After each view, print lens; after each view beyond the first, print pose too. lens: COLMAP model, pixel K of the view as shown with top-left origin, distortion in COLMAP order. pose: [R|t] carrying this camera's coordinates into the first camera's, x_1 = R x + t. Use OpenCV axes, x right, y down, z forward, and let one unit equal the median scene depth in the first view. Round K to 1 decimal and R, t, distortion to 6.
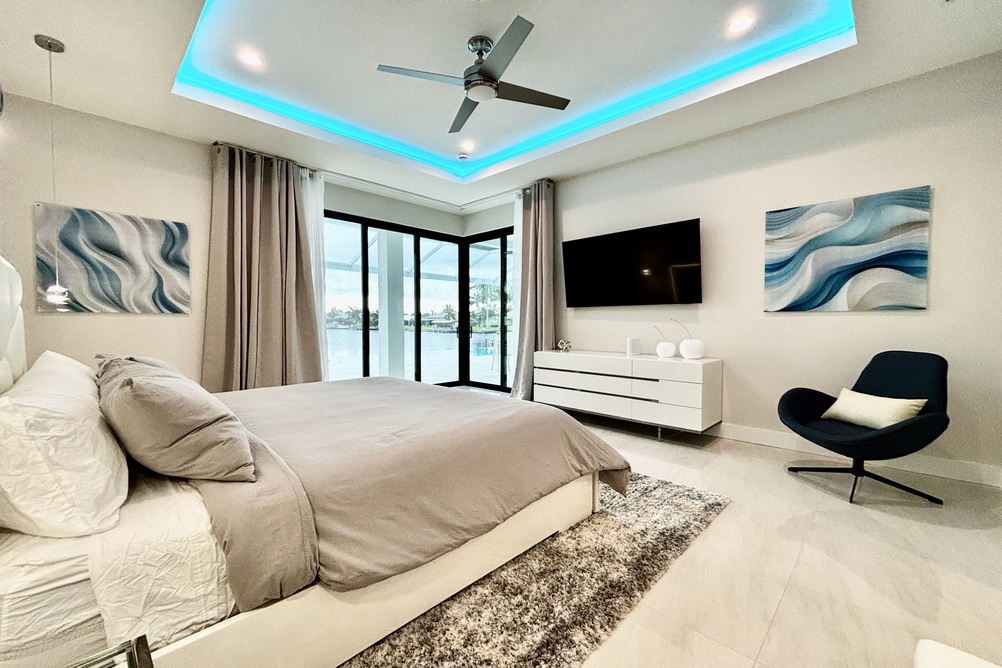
lens RADIAL K [[406.2, 0, 496.3], [0, 406.2, 332.9], [0, 0, 1]] dist [0.000991, -0.000088]
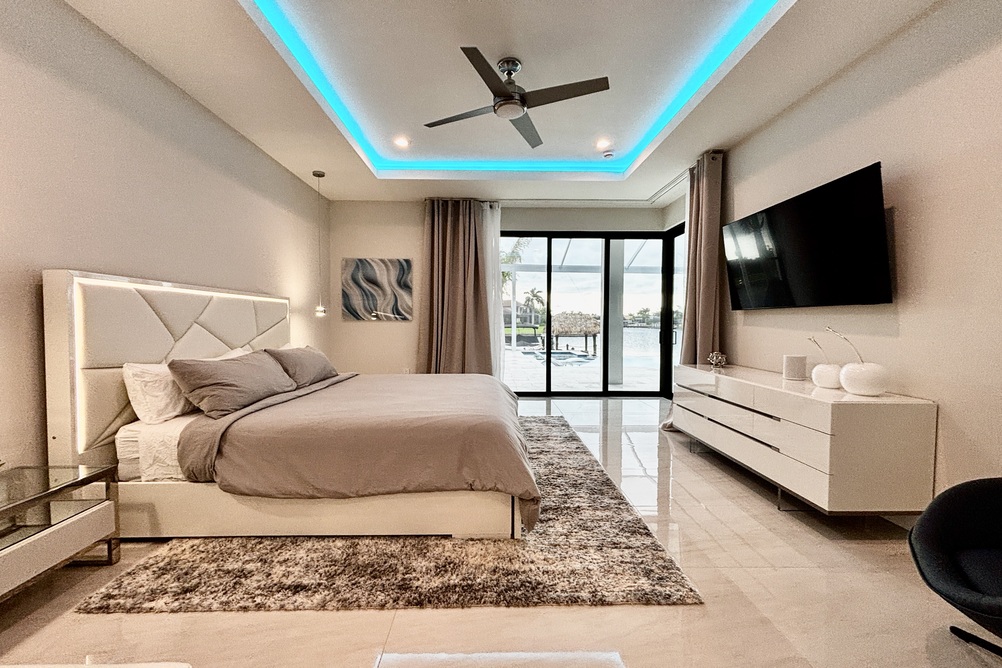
lens RADIAL K [[406.2, 0, 497.7], [0, 406.2, 332.9], [0, 0, 1]] dist [0.000991, -0.000088]
pose [[0.716662, 0.021202, -0.697098, 0.540563], [-0.020442, 0.999747, 0.009391, -0.025066], [0.697121, 0.007520, 0.716914, 0.186917]]
